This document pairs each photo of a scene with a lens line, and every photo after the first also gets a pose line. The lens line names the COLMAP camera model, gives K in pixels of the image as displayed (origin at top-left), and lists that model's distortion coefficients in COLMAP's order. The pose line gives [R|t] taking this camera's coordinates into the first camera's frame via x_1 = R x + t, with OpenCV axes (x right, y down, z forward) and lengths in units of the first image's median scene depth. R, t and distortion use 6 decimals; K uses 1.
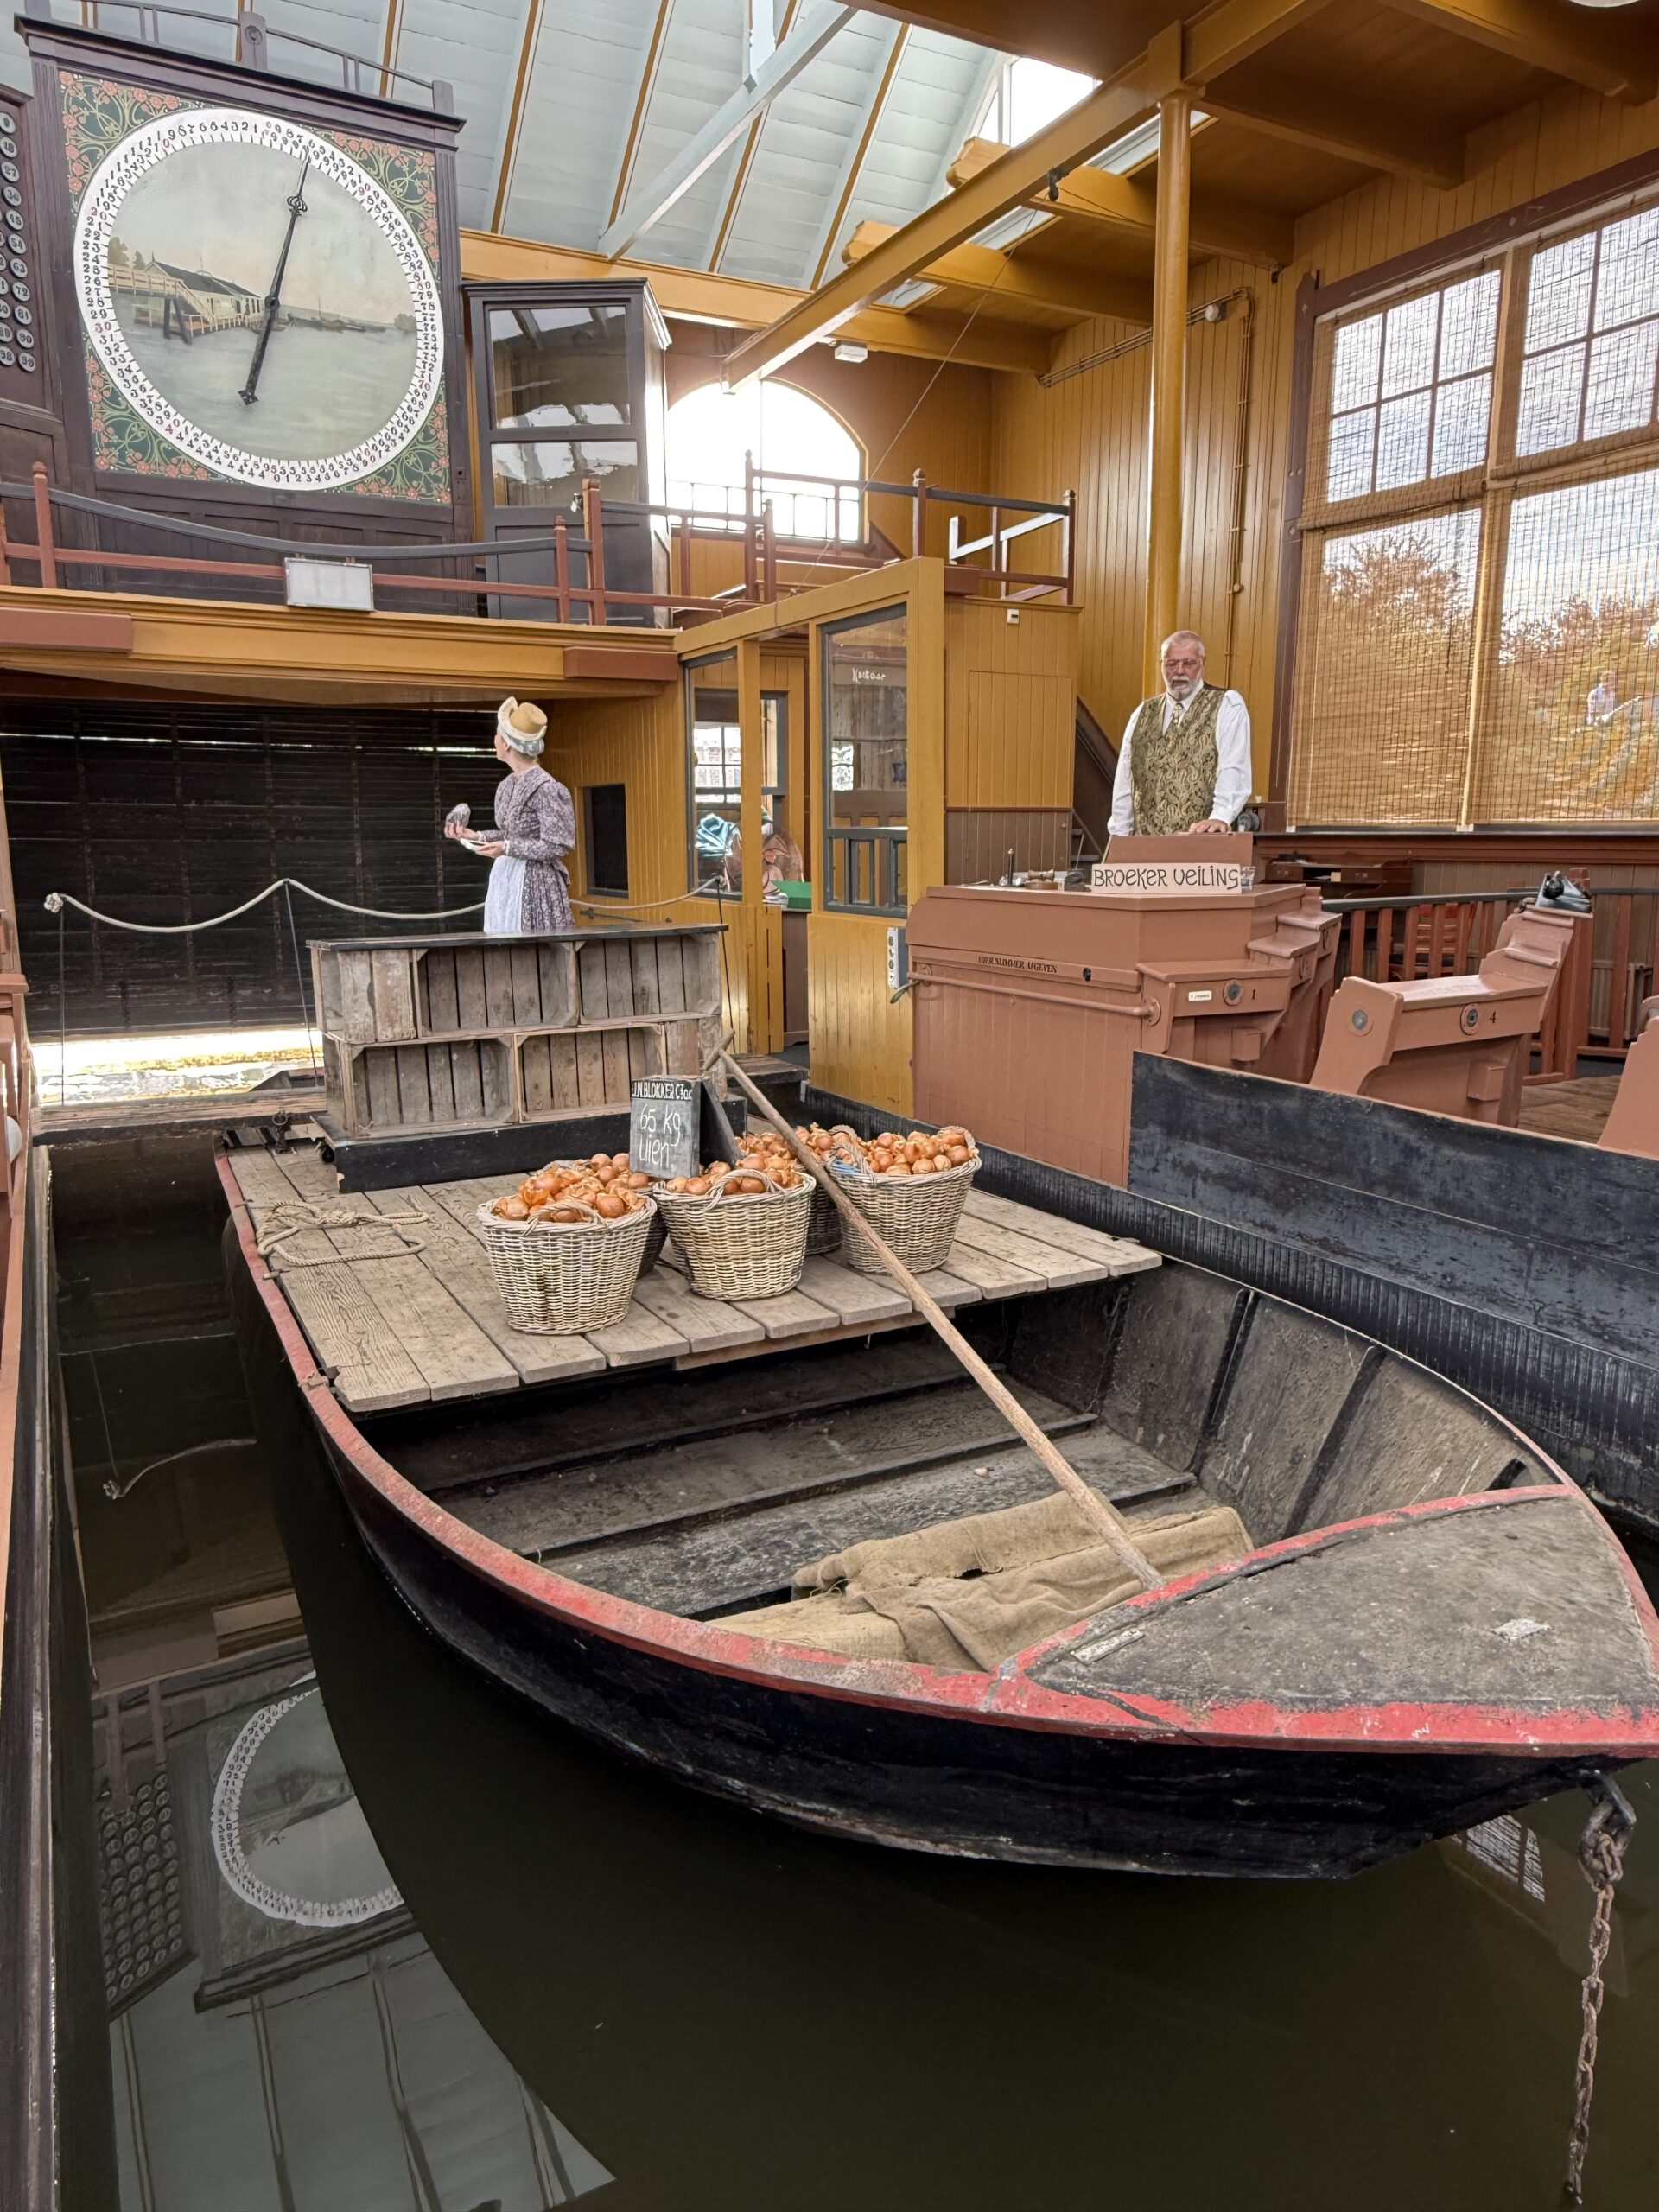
lens RADIAL K [[1429.5, 0, 828.6], [0, 1429.5, 1104.7], [0, 0, 1]] dist [-0.002623, 0.000587]
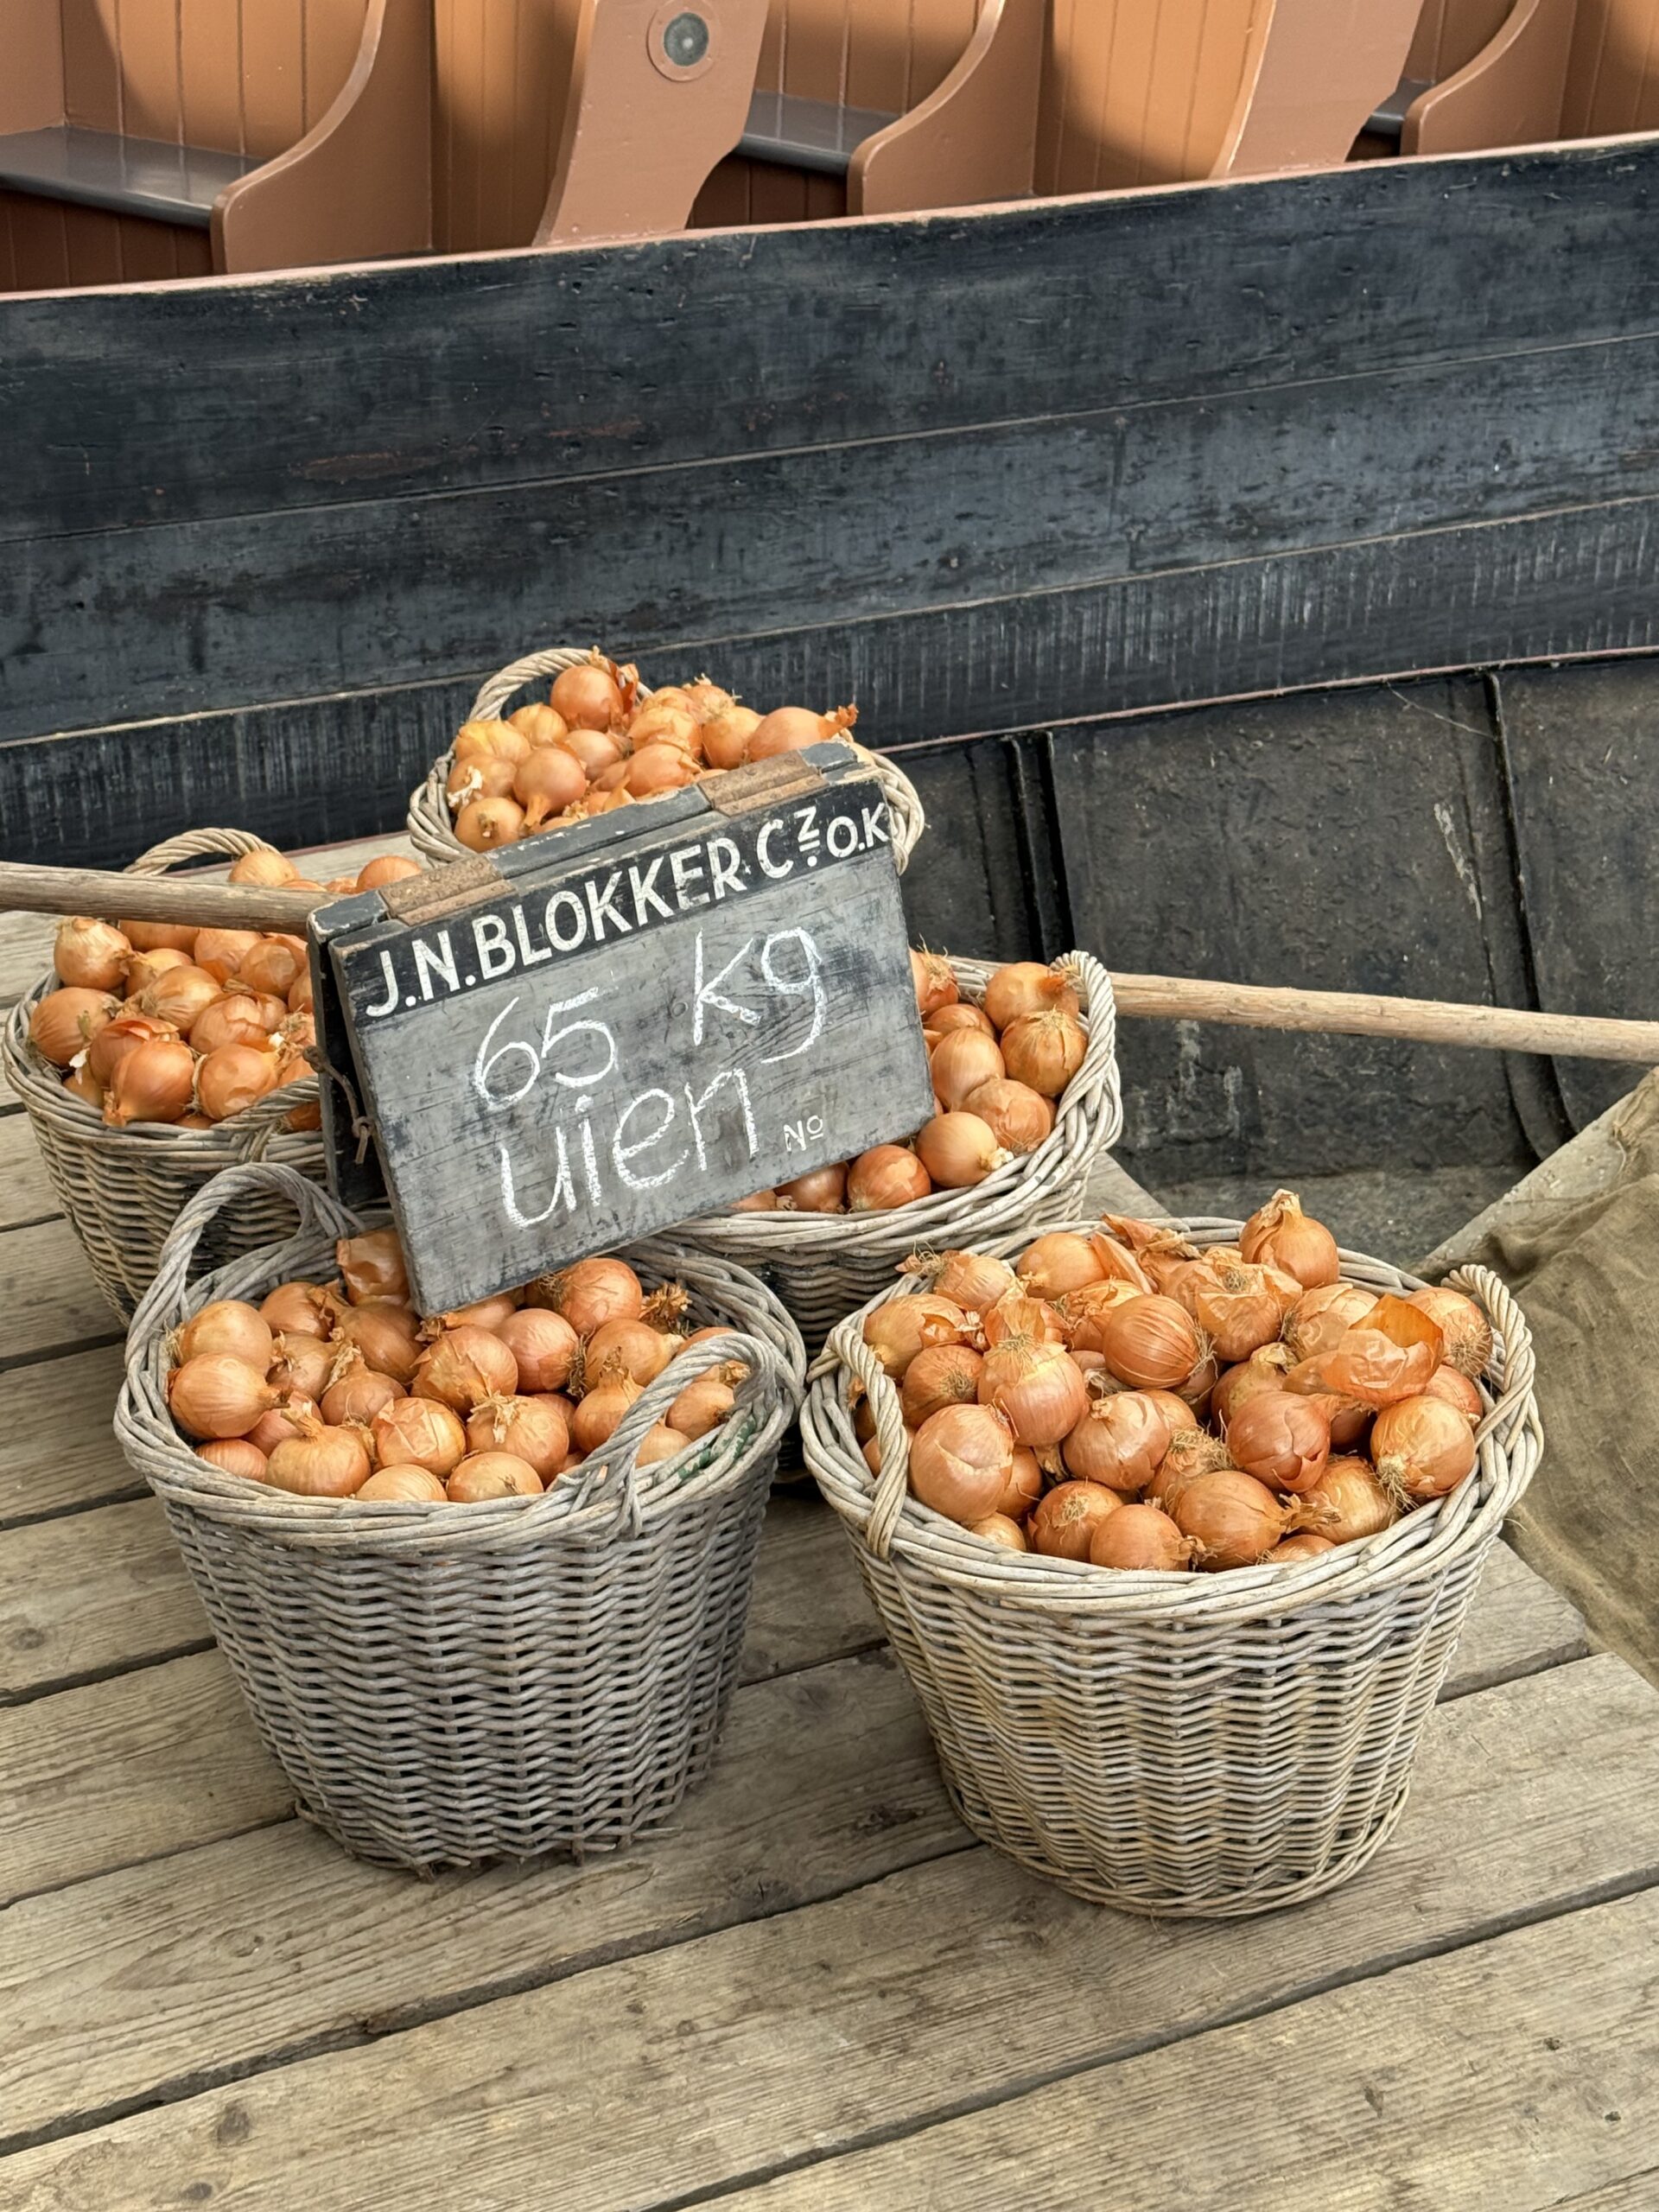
lens RADIAL K [[3454.4, 0, 829.0], [0, 3454.4, 1105.8], [0, 0, 1]] dist [0.139643, 0.000000]
pose [[0.049532, -0.468768, 0.881932, -0.527797], [0.173836, 0.873584, 0.454568, -0.198360], [-0.983528, 0.130795, 0.124759, 0.735829]]
